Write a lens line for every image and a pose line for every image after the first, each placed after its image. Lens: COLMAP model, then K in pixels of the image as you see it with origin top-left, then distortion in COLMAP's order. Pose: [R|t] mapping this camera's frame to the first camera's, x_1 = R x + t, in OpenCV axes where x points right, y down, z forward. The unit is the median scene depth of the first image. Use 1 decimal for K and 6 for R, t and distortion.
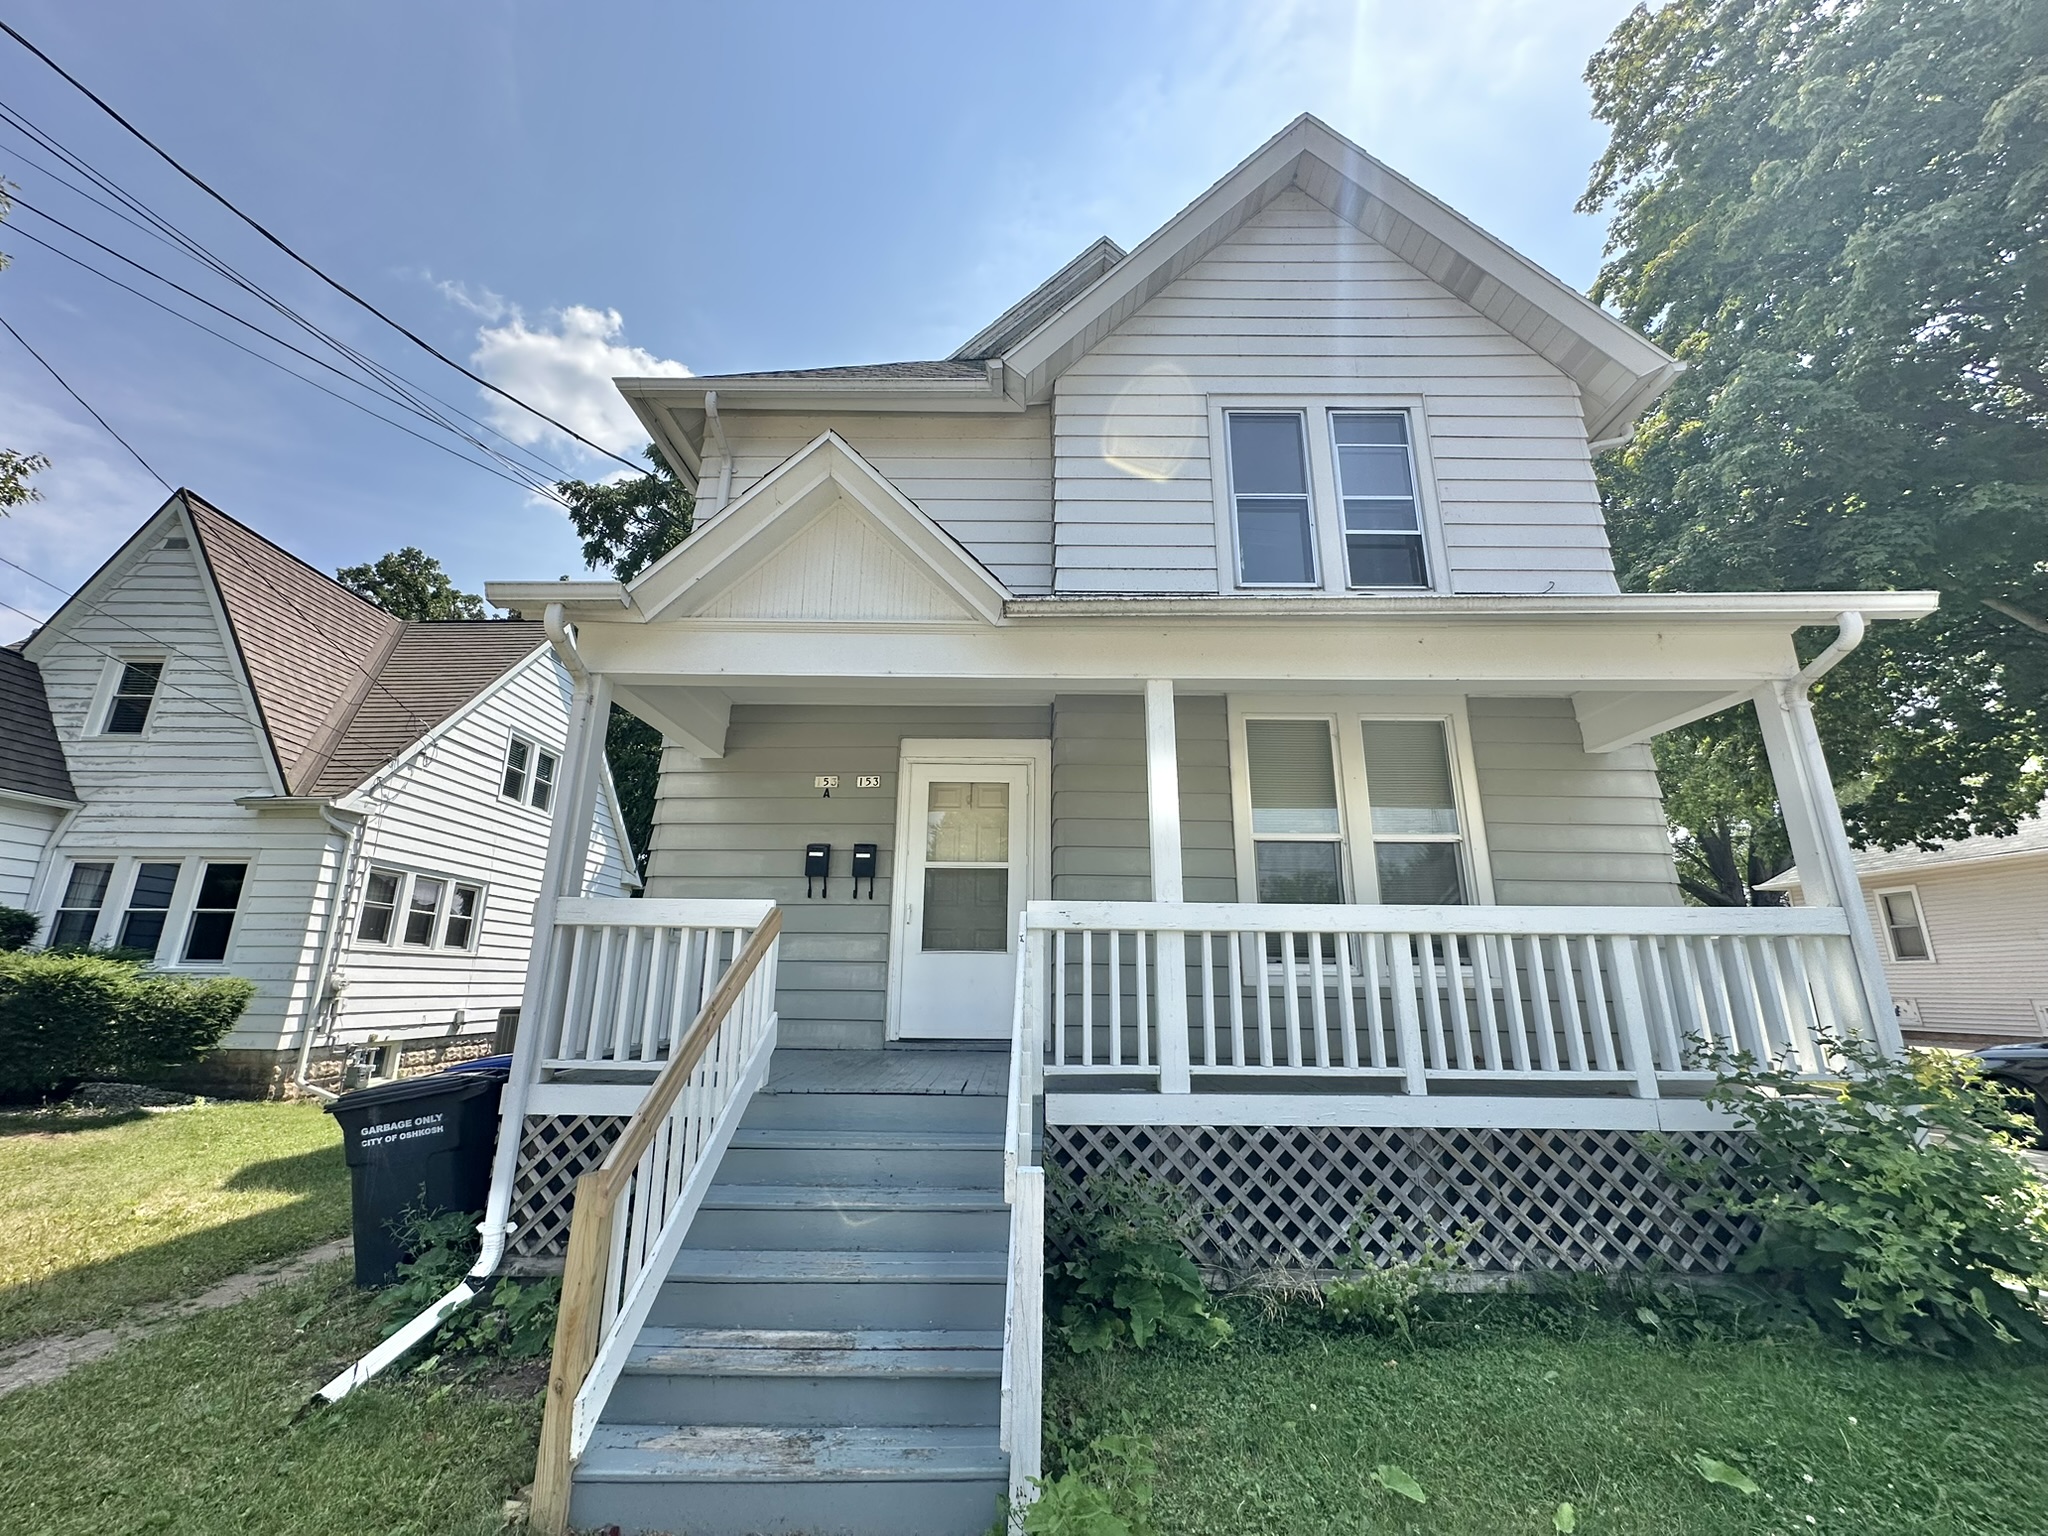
lens RADIAL K [[818.3, 0, 1027.0], [0, 818.3, 764.6], [0, 0, 1]] dist [0.000411, -0.000105]
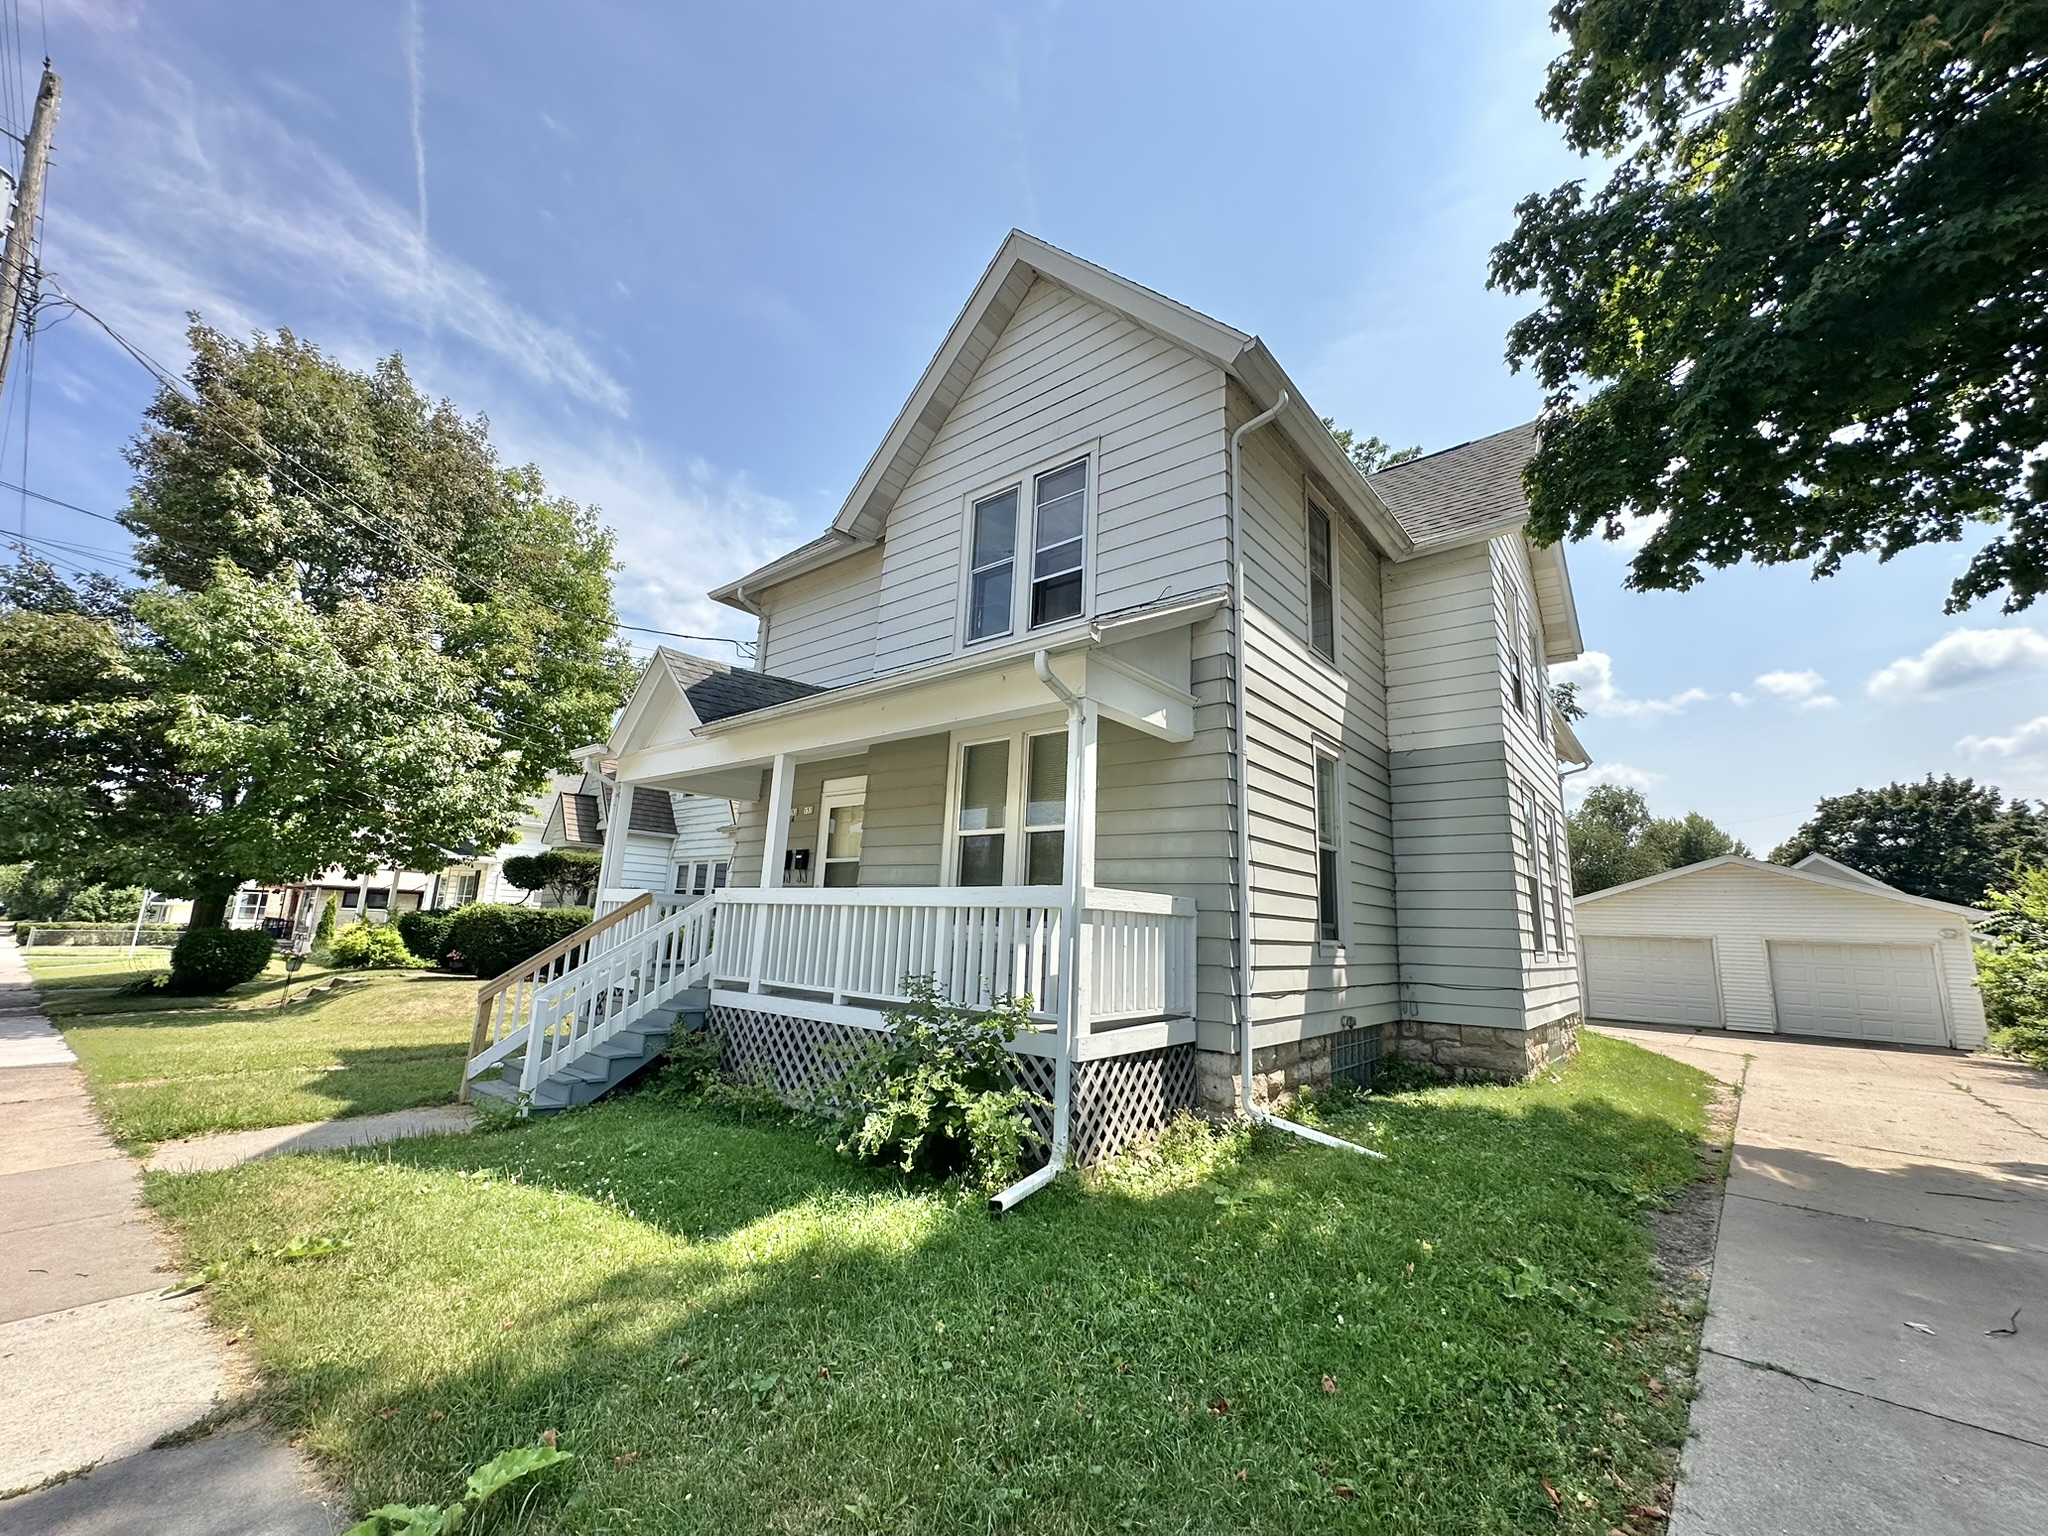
lens RADIAL K [[818.3, 0, 1023.4], [0, 818.3, 764.8], [0, 0, 1]] dist [0.000411, -0.000105]
pose [[0.771357, -0.103569, -0.627918, 1.137938], [0.132106, 0.991235, -0.001211, -0.010442], [0.622540, -0.082018, 0.778278, 0.005620]]
